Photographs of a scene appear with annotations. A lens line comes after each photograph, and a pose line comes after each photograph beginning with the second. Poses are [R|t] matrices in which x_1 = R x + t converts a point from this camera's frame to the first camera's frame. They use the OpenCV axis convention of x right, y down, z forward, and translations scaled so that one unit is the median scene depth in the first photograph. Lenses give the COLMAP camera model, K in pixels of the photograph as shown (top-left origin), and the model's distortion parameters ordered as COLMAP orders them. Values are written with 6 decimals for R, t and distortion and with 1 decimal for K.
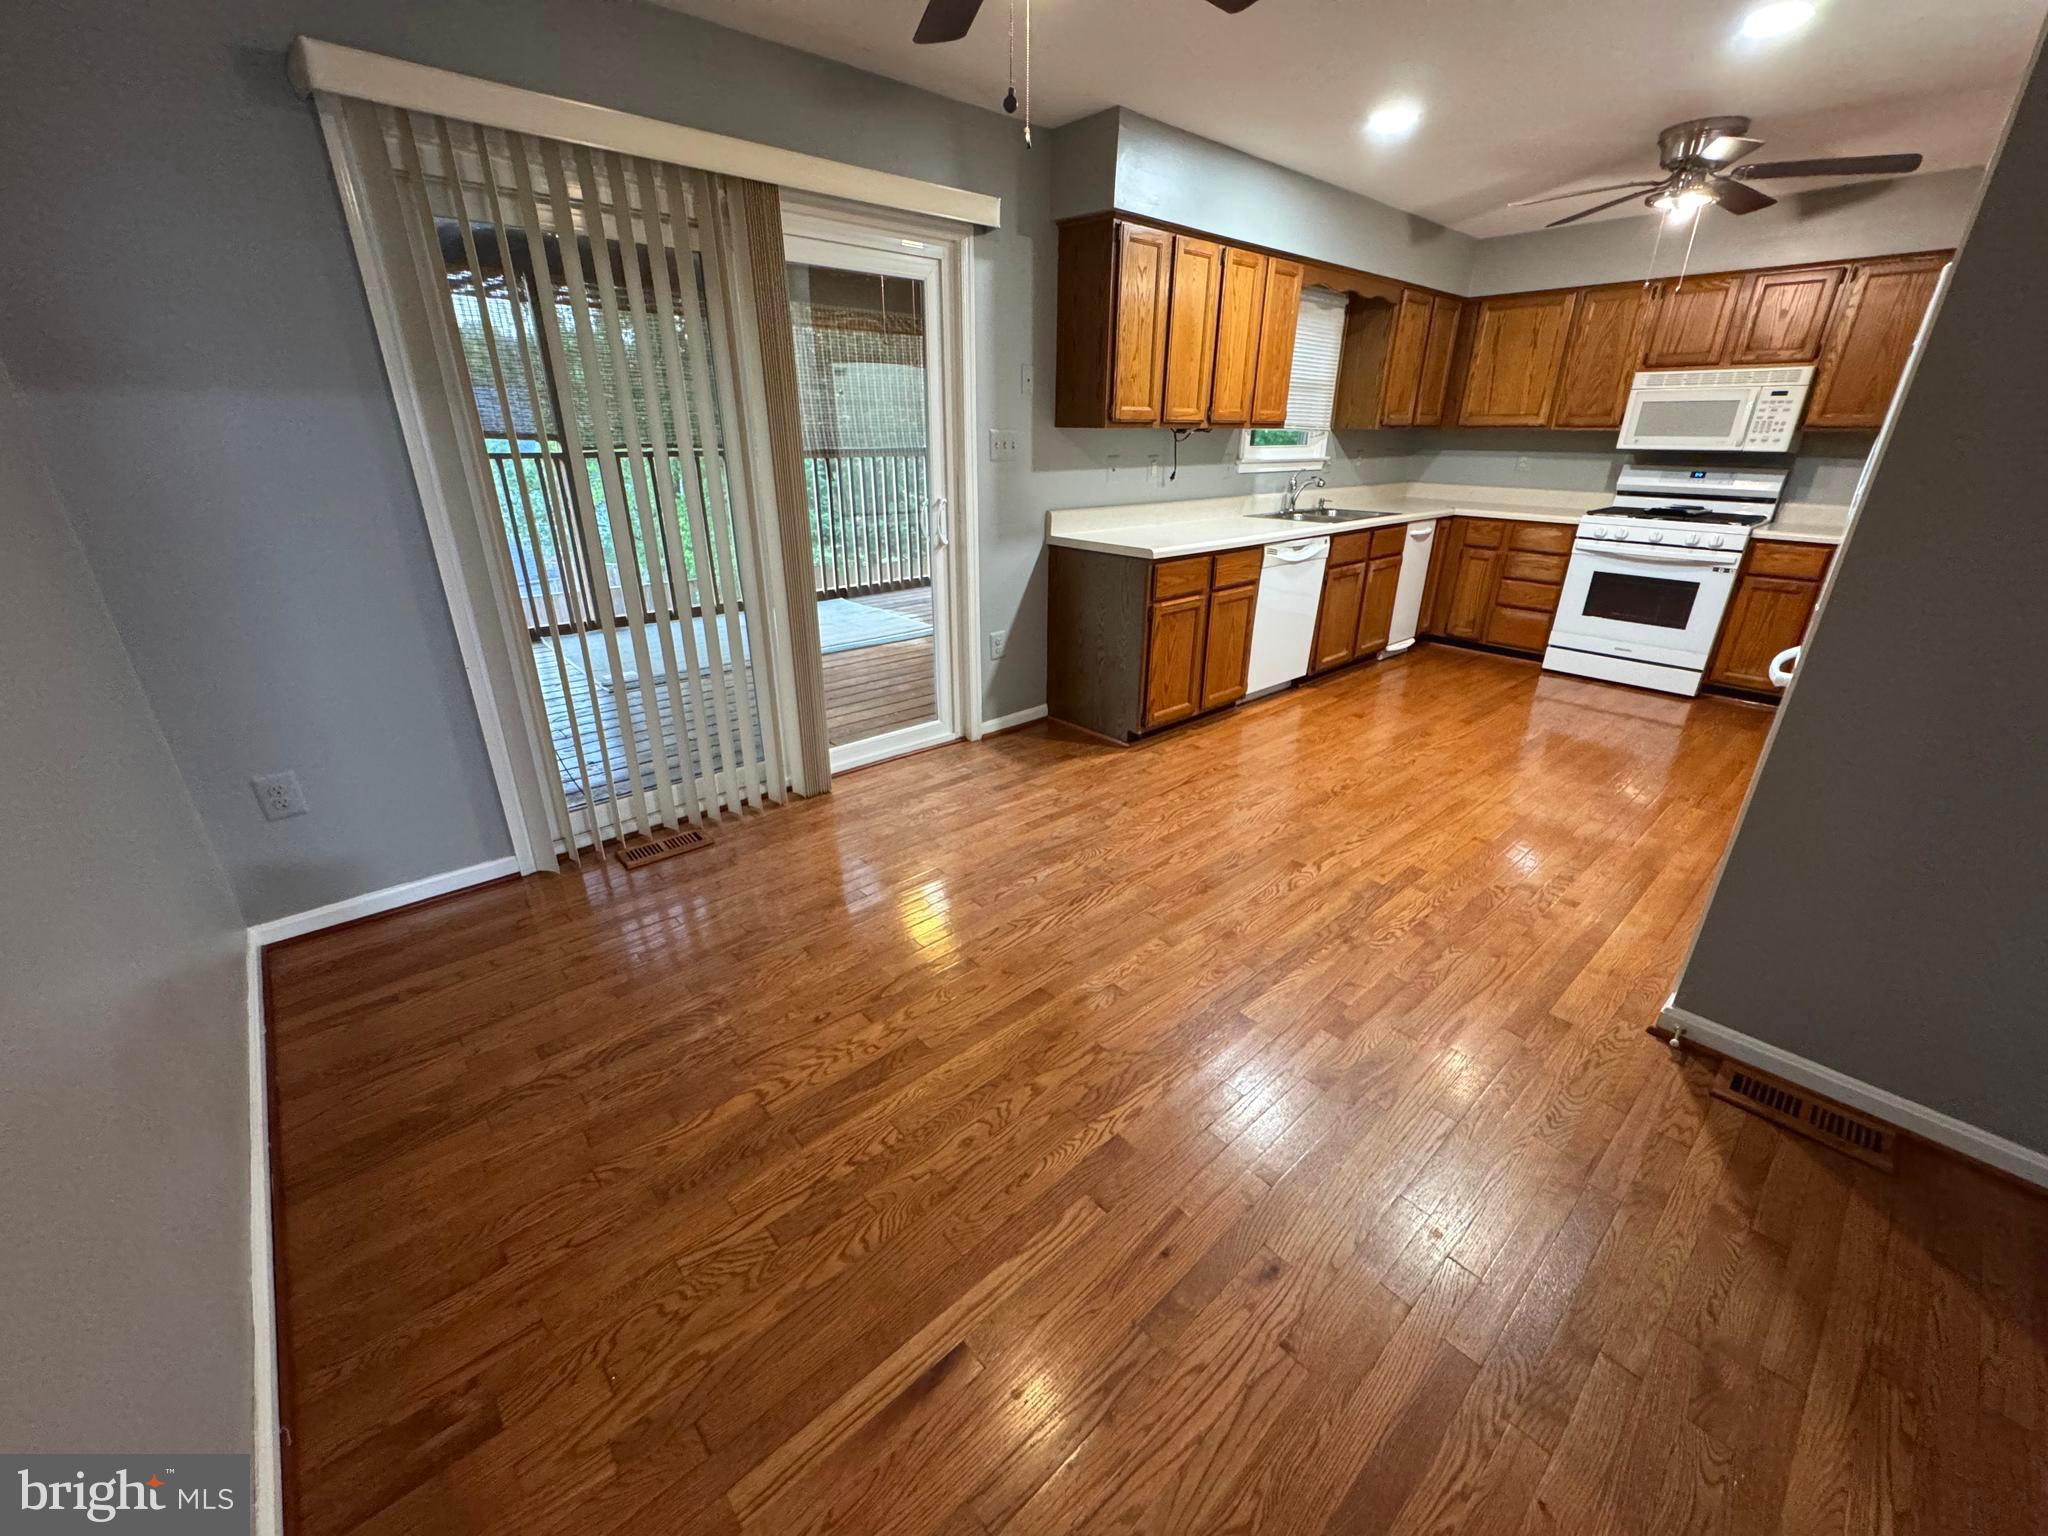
lens RADIAL K [[815.3, 0, 1024.5], [0, 815.3, 769.9], [0, 0, 1]] dist [0.000377, -0.001192]
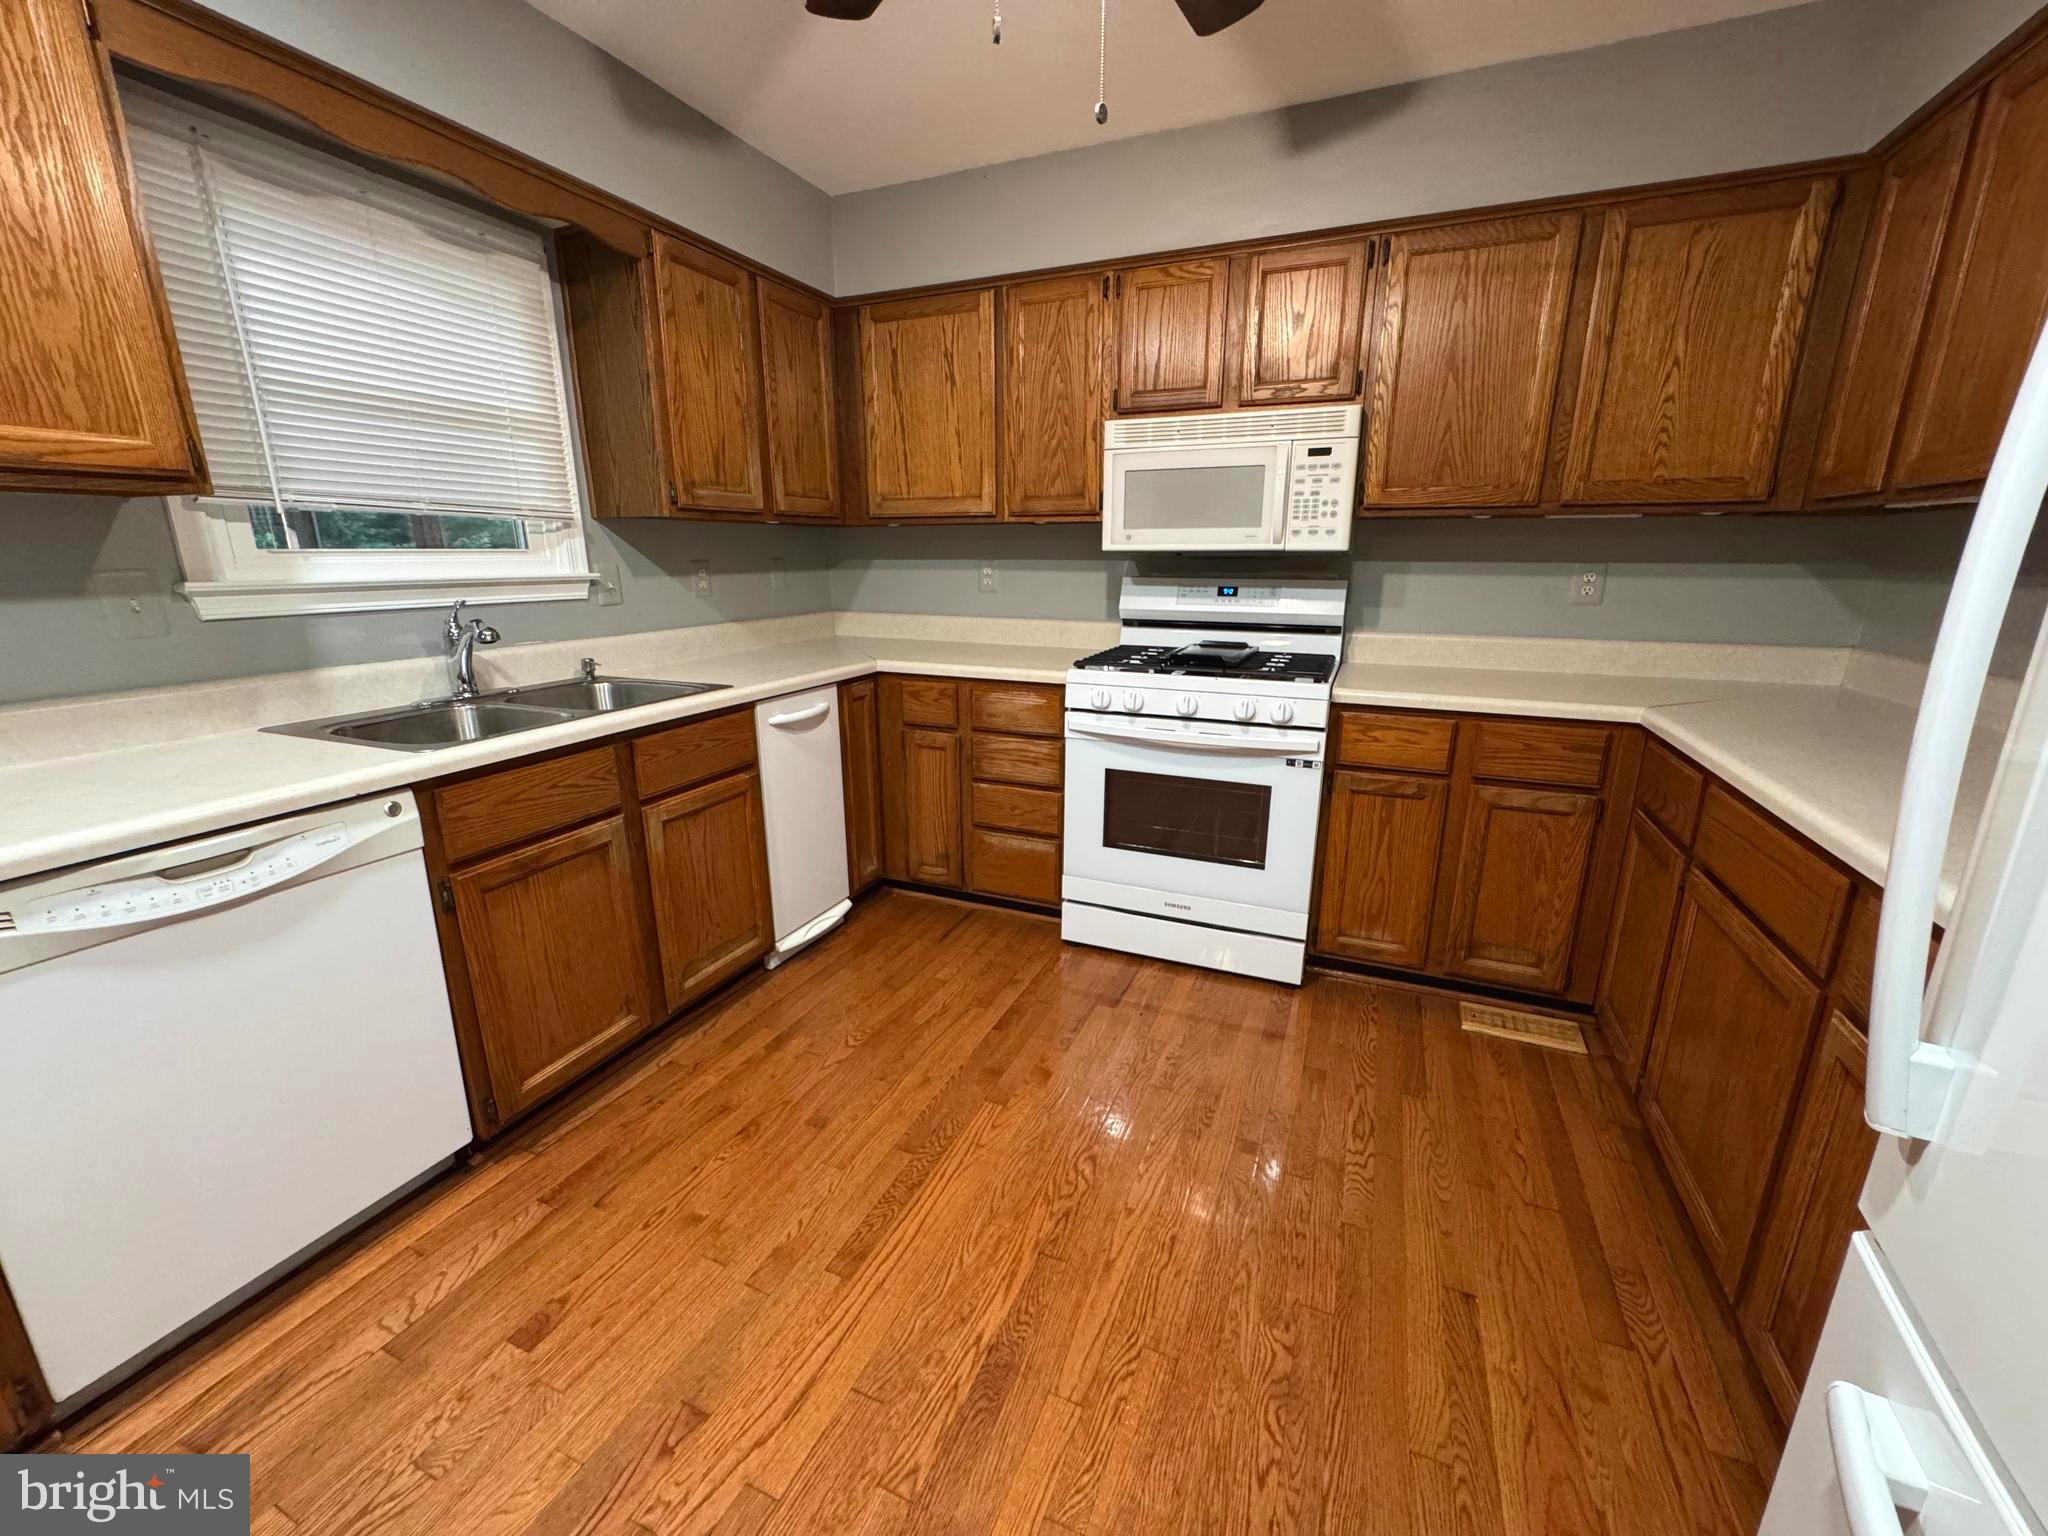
lens RADIAL K [[815.3, 0, 1023.5], [0, 815.3, 765.1], [0, 0, 1]] dist [0.000377, -0.001192]
pose [[0.907161, -0.111501, 0.405742, 0.451387], [0.166144, 0.980820, -0.101927, -0.209166], [-0.386594, 0.159876, 0.908287, 0.556686]]
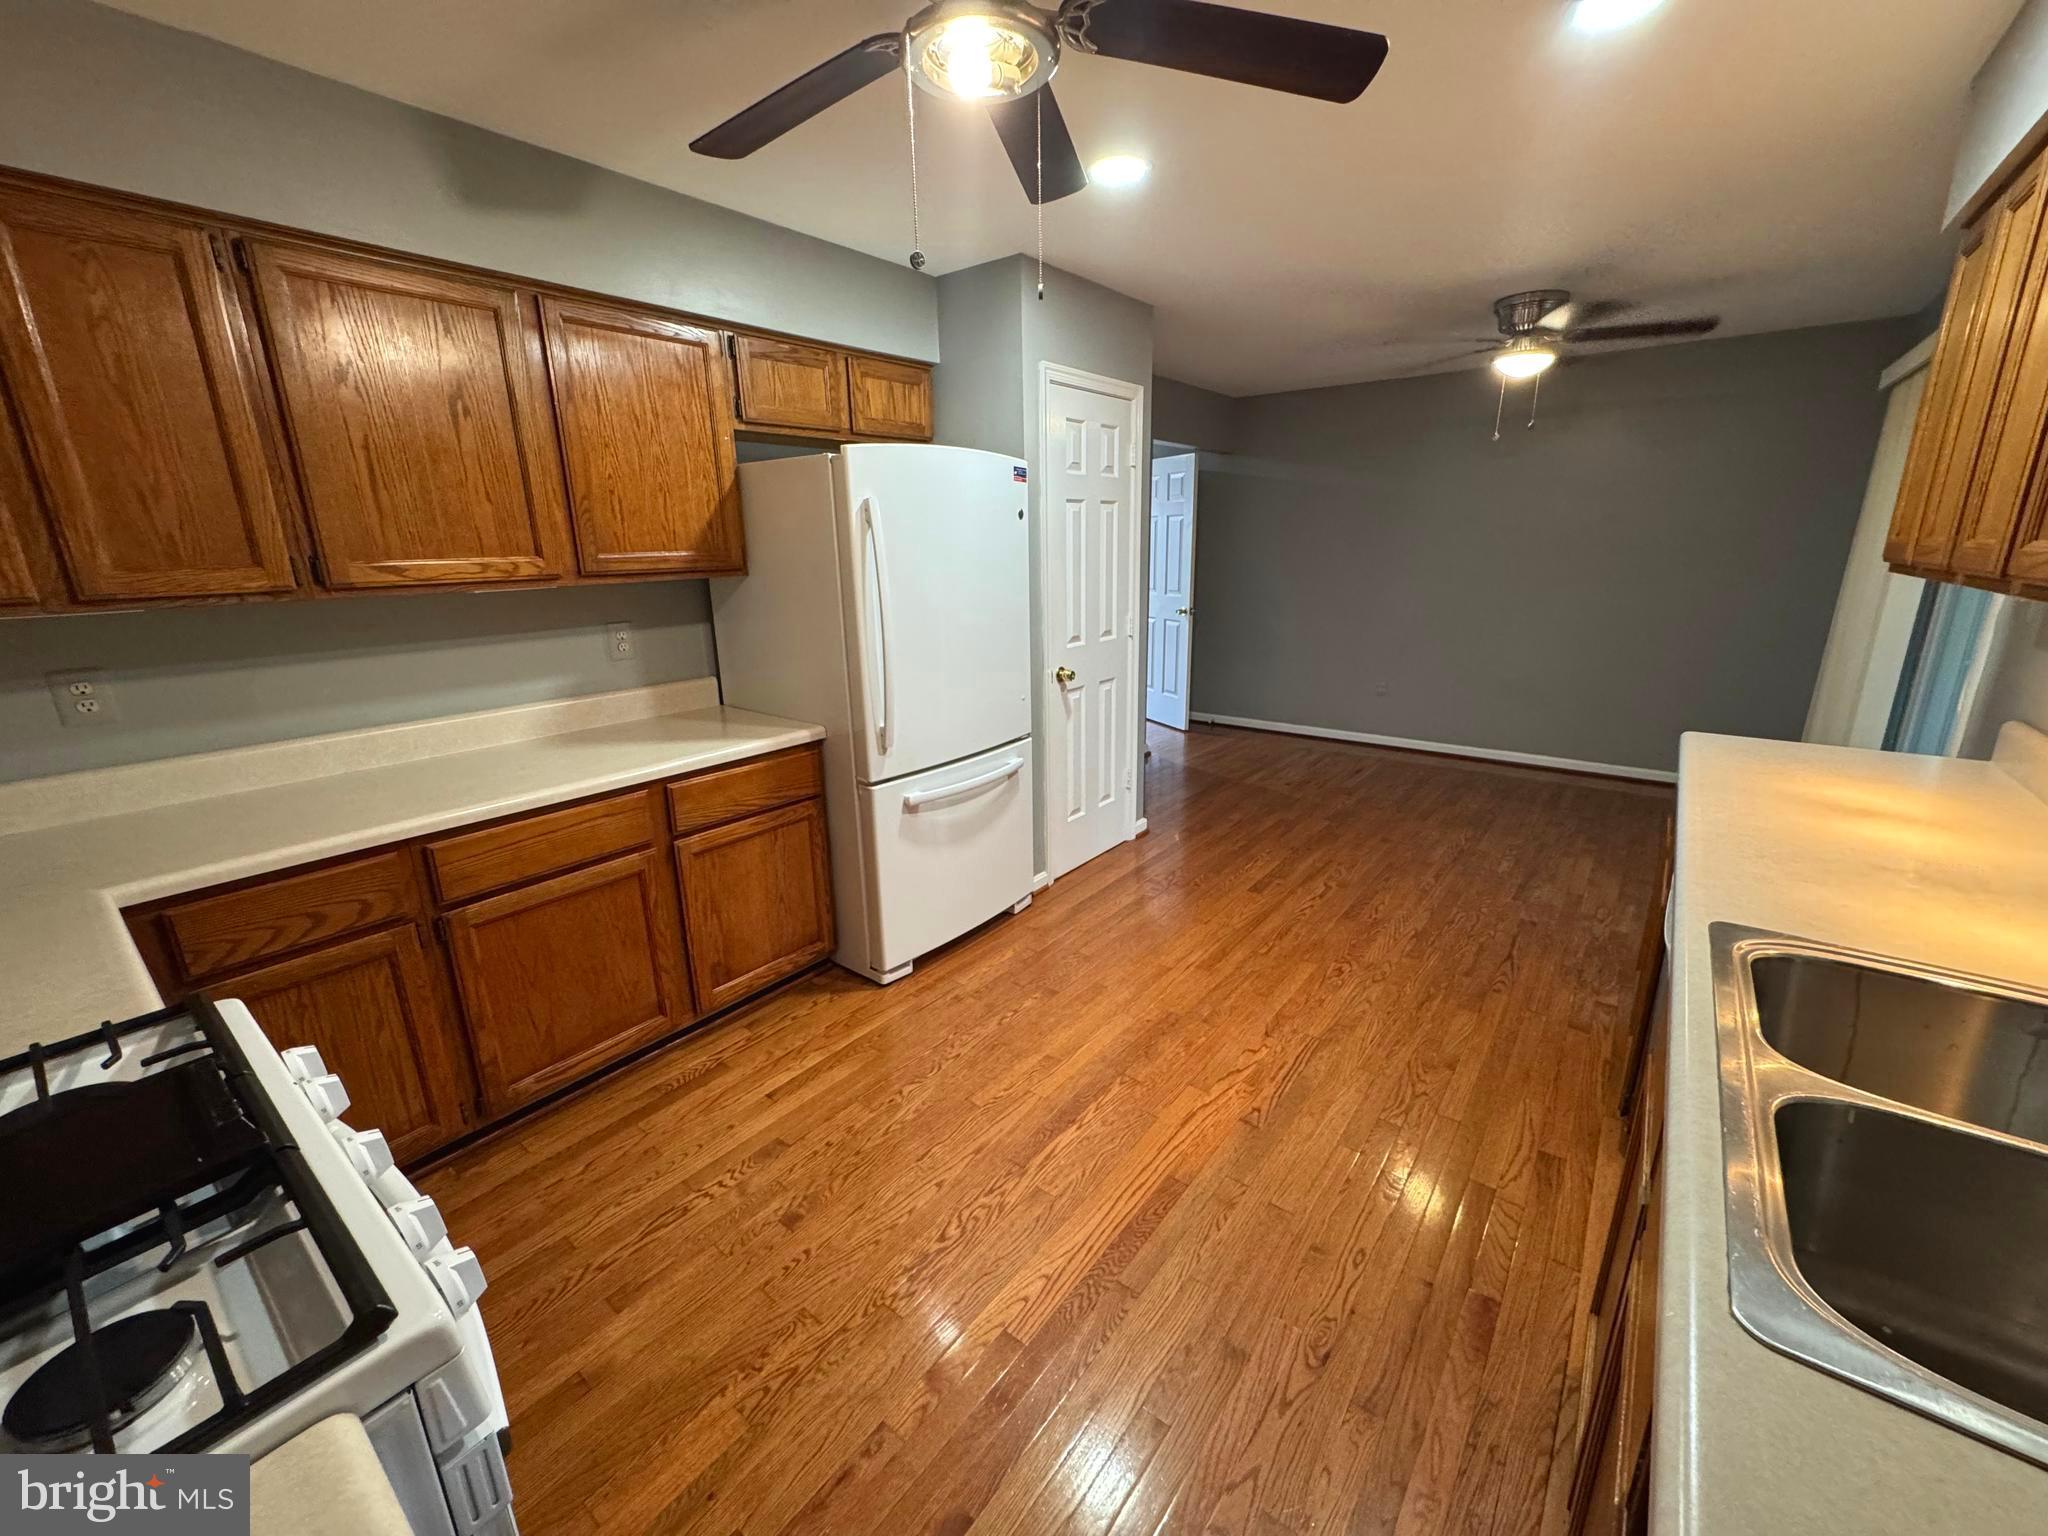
lens RADIAL K [[815.3, 0, 1026.3], [0, 815.3, 764.9], [0, 0, 1]] dist [0.000377, -0.001192]
pose [[-0.984596, 0.056199, -0.165570, 0.632431], [-0.057507, 0.790172, 0.610181, -0.486586], [0.165120, 0.610303, -0.774768, 1.105920]]
